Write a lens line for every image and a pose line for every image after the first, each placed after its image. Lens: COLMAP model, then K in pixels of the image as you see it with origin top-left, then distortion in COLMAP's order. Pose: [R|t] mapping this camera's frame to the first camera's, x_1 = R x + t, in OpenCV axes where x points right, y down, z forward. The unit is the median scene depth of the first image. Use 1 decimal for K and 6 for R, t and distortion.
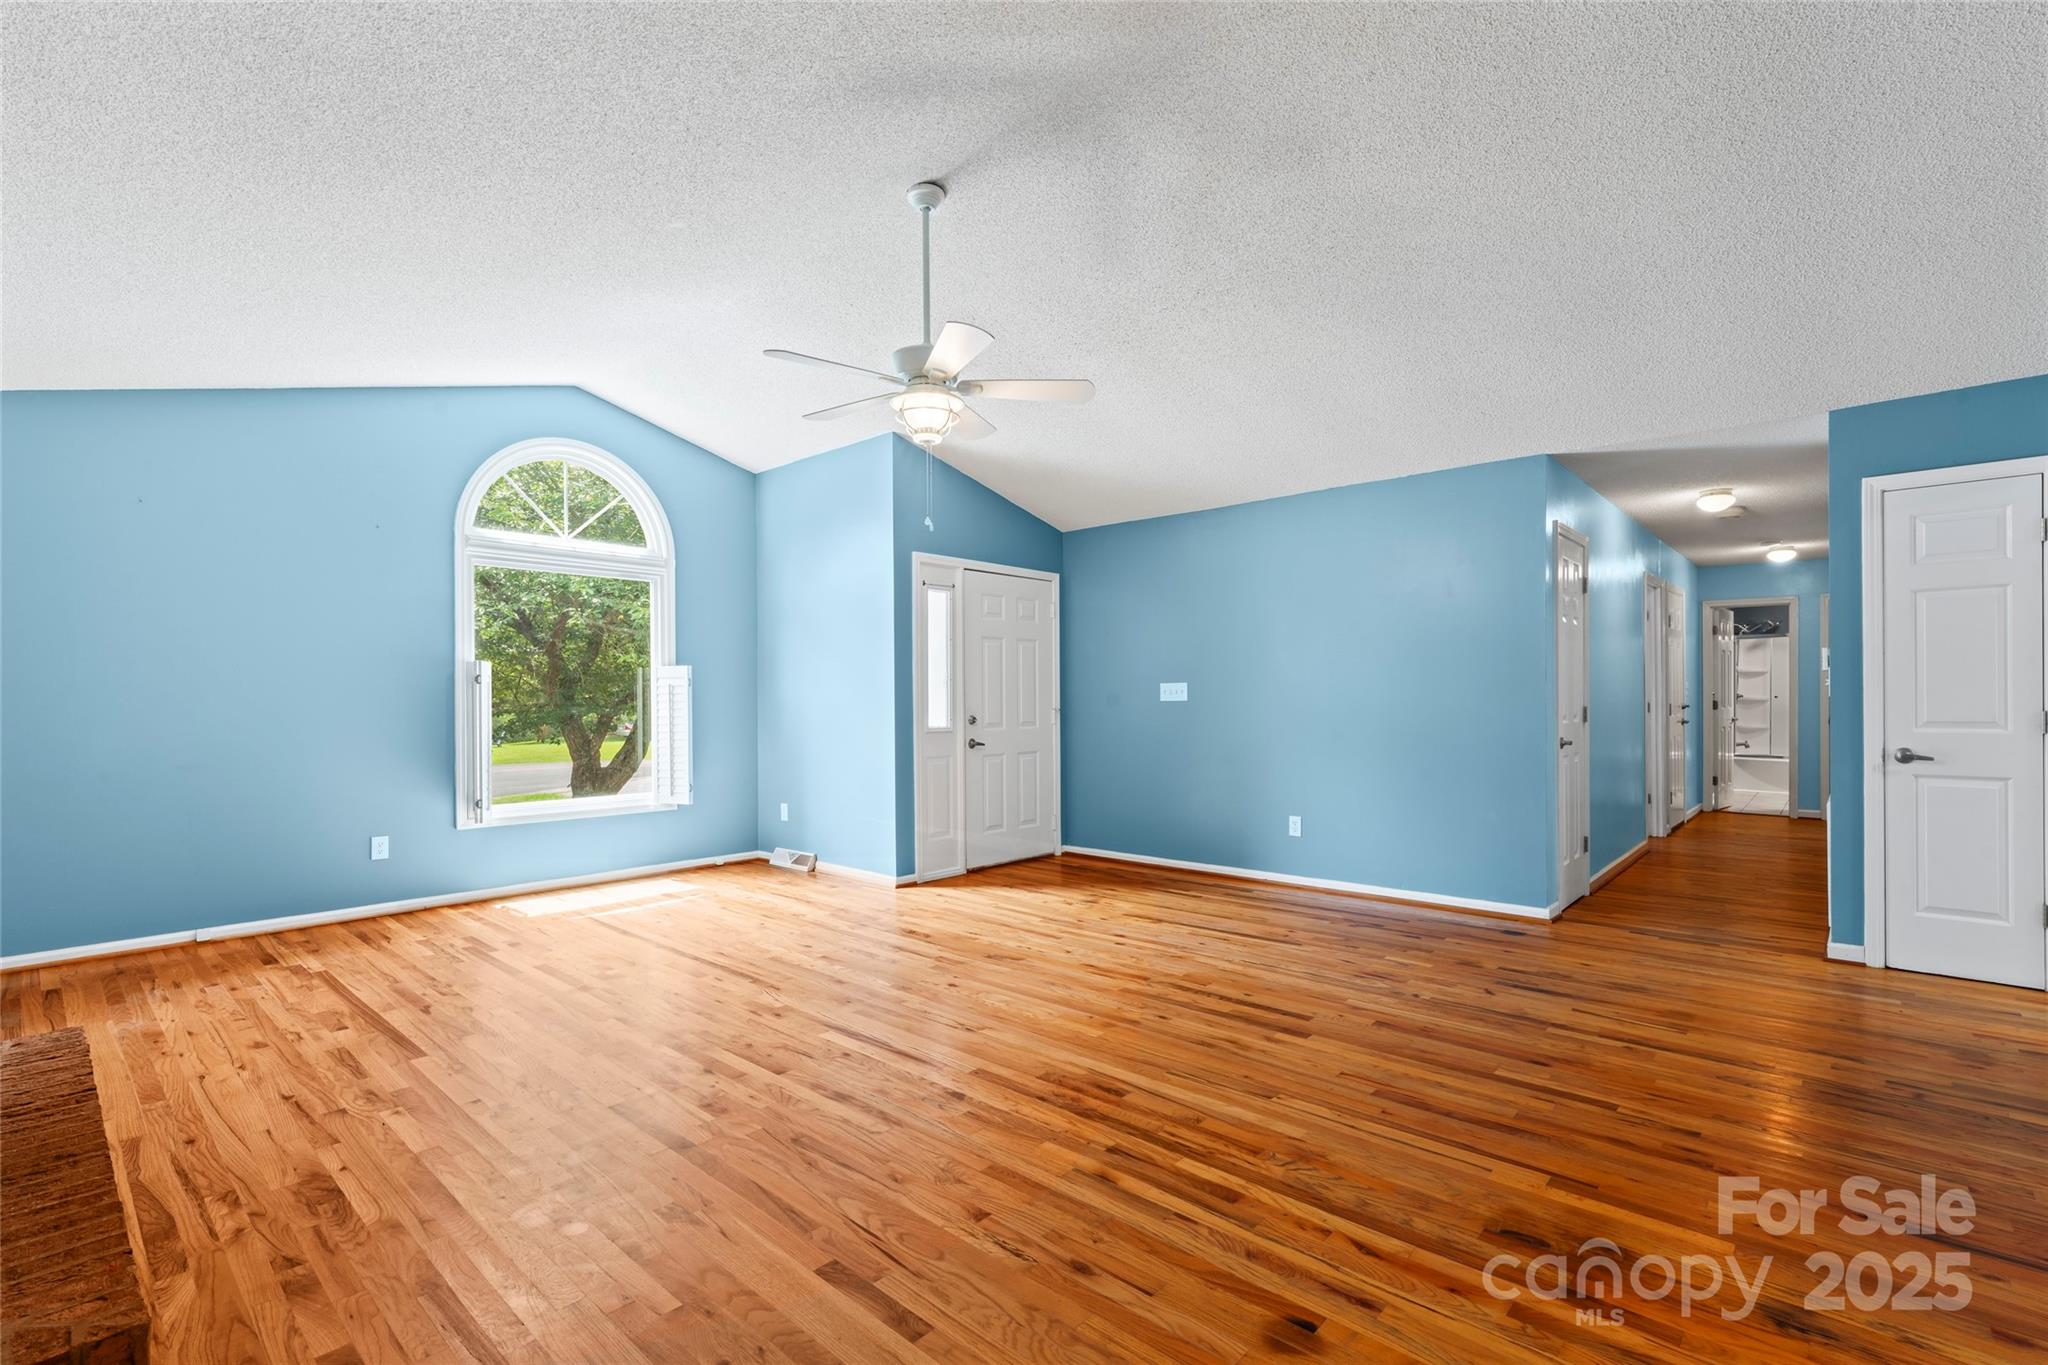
lens RADIAL K [[919.3, 0, 1024.7], [0, 919.3, 692.2], [0, 0, 1]] dist [0.000275, -0.000106]
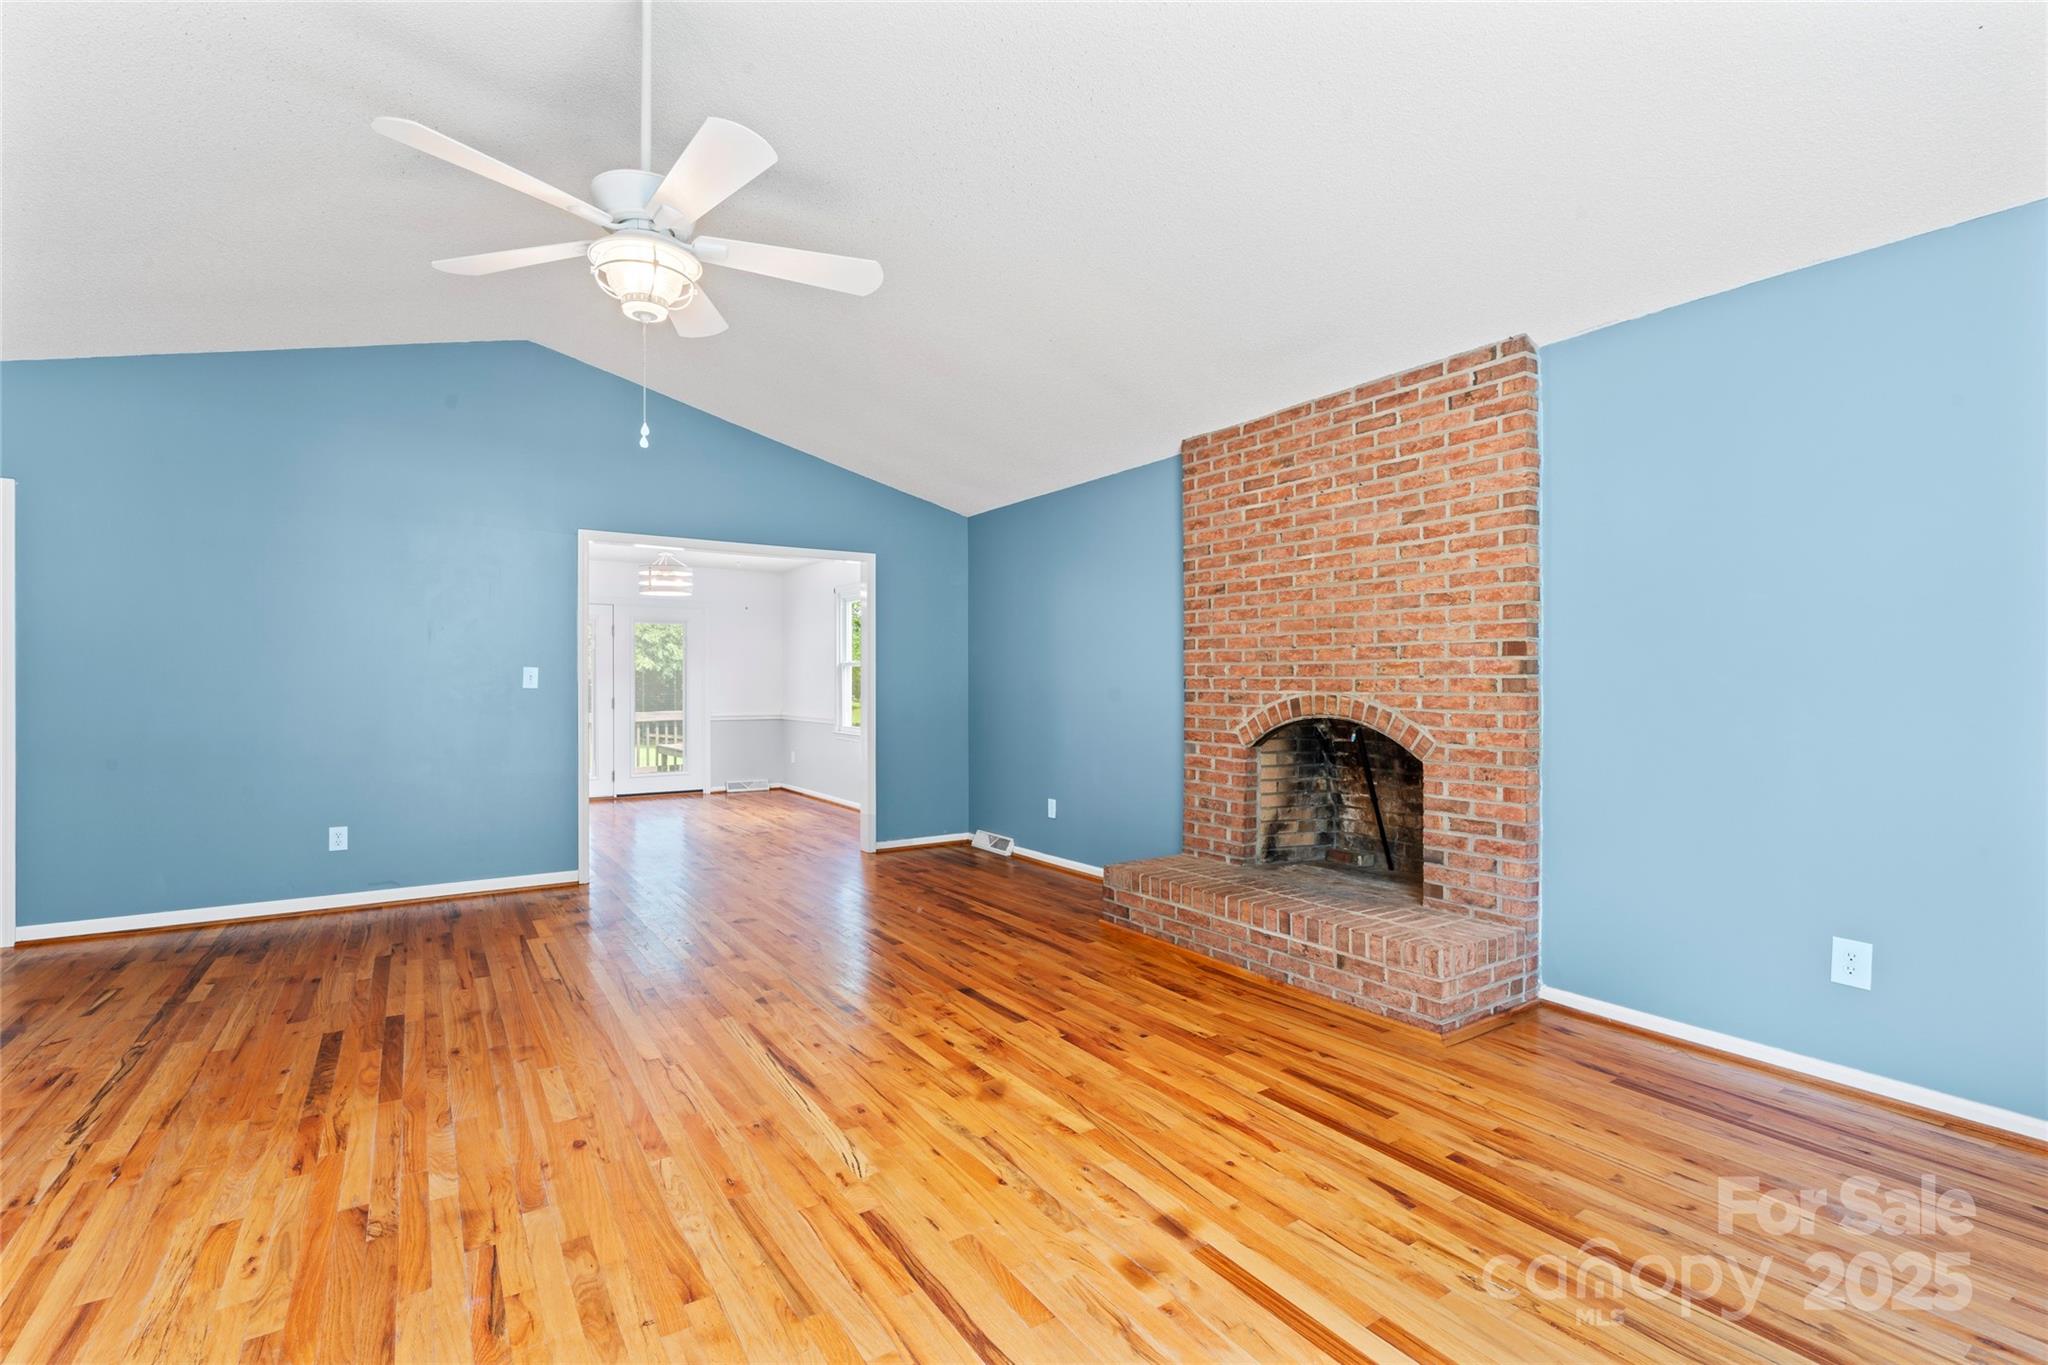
lens RADIAL K [[919.3, 0, 1023.2], [0, 919.3, 685.3], [0, 0, 1]] dist [0.000275, -0.000106]
pose [[-0.969113, 0.006032, 0.246545, -0.607252], [0.003986, 0.999953, -0.008797, 0.017636], [-0.246587, -0.007543, -0.969091, 1.770005]]
